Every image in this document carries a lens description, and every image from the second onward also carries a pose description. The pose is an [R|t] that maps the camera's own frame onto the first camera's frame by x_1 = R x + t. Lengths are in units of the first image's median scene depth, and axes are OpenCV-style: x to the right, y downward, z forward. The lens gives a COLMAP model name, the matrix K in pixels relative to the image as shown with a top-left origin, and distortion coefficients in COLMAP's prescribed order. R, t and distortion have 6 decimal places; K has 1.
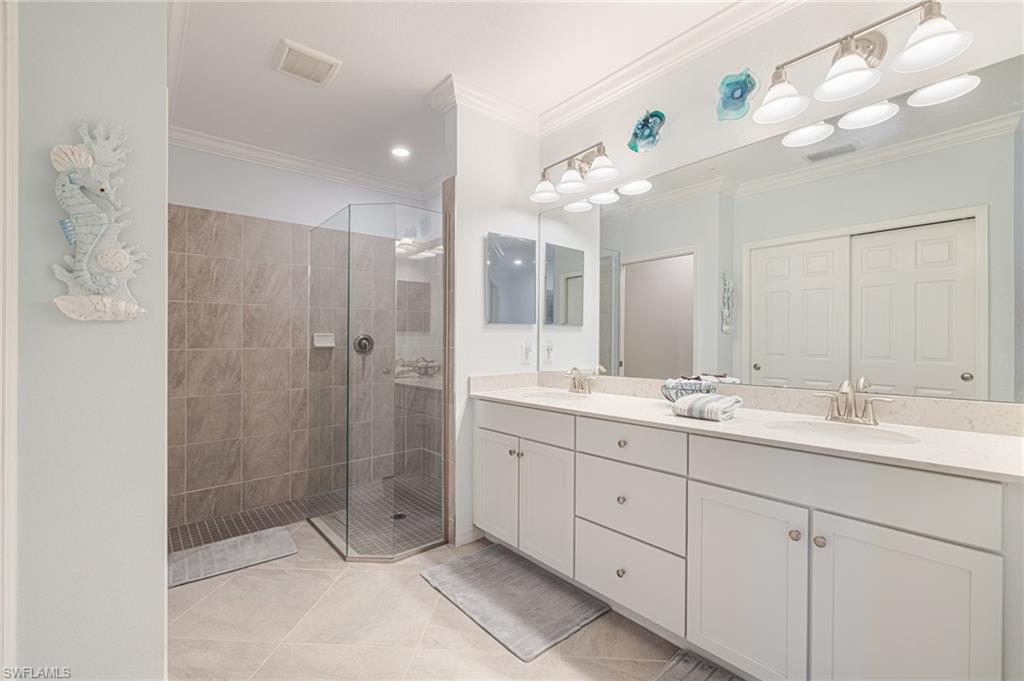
lens RADIAL K [[439.6, 0, 512.0], [0, 439.6, 340.5], [0, 0, 1]] dist [-0.000827, -0.000057]
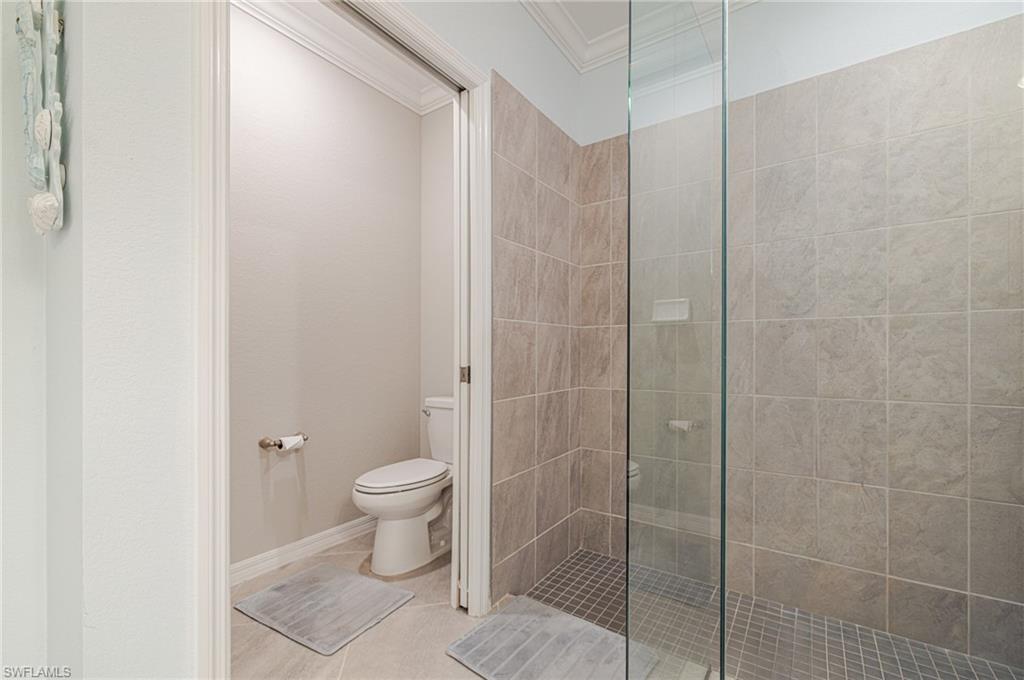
lens RADIAL K [[439.6, 0, 512.0], [0, 439.6, 340.0], [0, 0, 1]] dist [-0.000827, -0.000057]
pose [[0.258745, -0.011595, -0.965876, -0.051499], [0.001556, 0.999932, -0.011587, 0.053725], [0.965944, 0.001495, 0.258746, 0.639907]]
